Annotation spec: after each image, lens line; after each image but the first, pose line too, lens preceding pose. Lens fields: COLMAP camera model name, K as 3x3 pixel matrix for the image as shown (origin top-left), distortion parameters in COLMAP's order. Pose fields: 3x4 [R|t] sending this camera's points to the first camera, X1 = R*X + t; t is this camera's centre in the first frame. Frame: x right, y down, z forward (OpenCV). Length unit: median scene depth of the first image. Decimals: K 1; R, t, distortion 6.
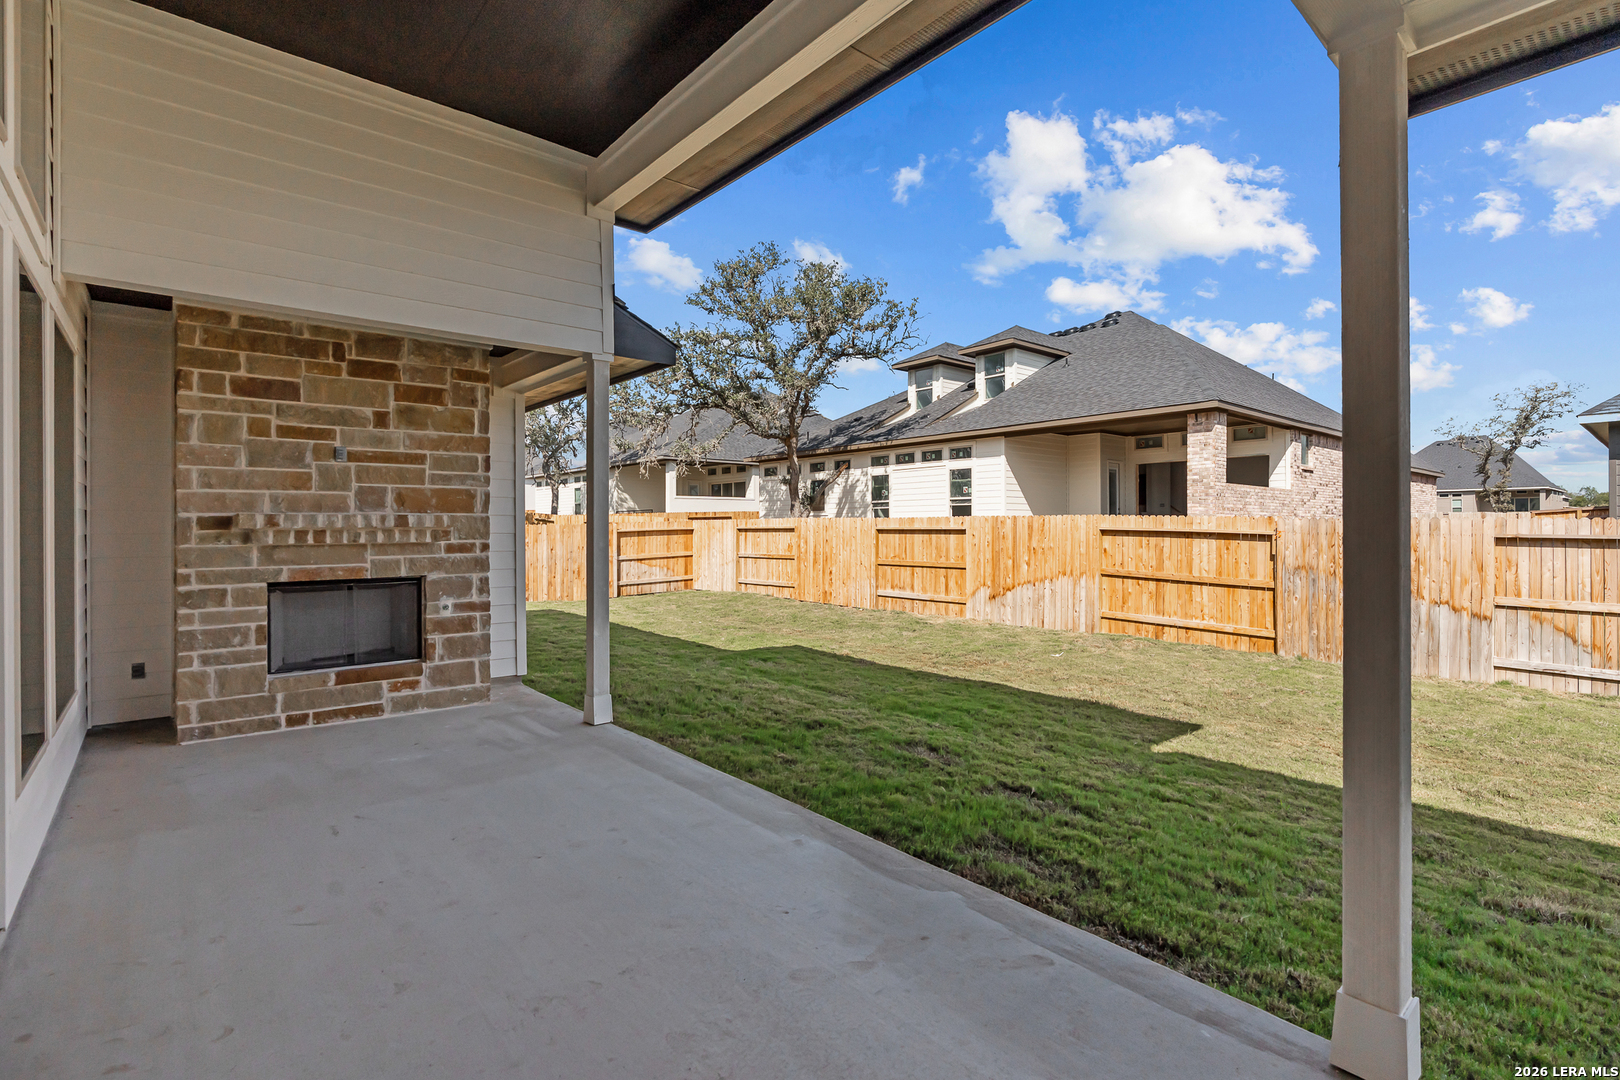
lens RADIAL K [[750.7, 0, 812.4], [0, 750.7, 529.8], [0, 0, 1]] dist [-0.008668, 0.004620]
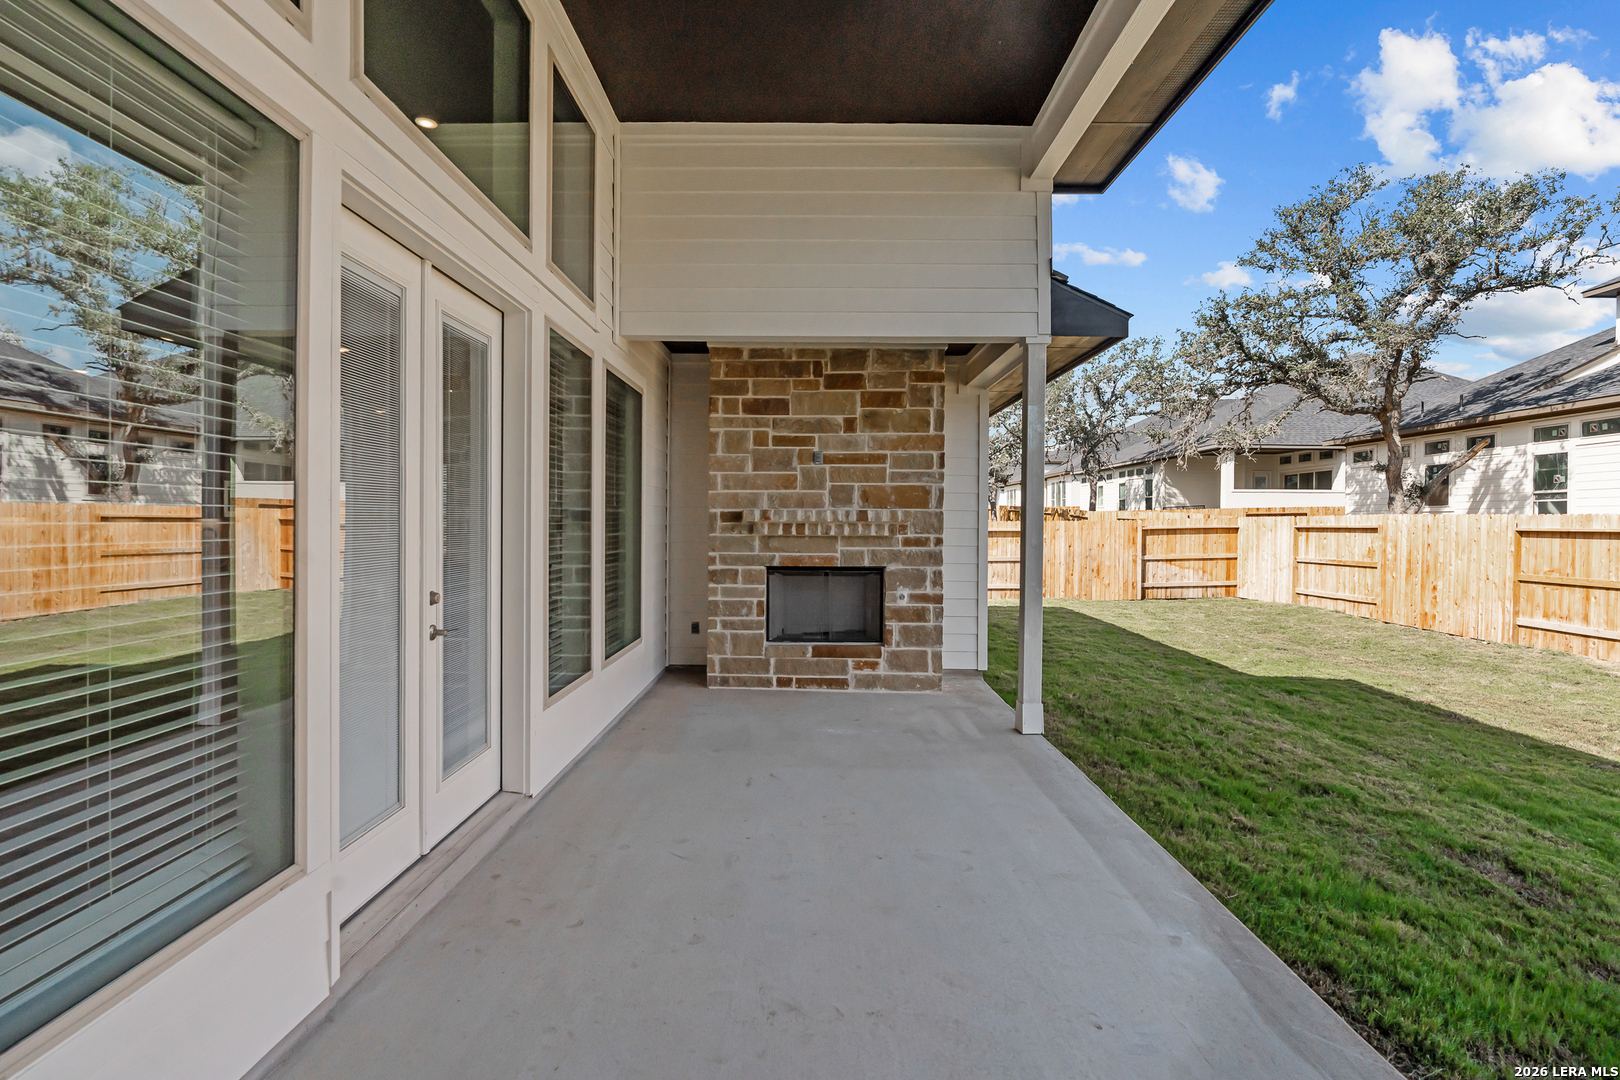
lens RADIAL K [[750.7, 0, 808.5], [0, 750.7, 531.5], [0, 0, 1]] dist [-0.008668, 0.004620]
pose [[0.757072, 0.016247, -0.653130, 0.108361], [-0.011825, 0.999868, 0.011165, -0.000109], [0.653225, -0.000730, 0.757164, 0.107428]]
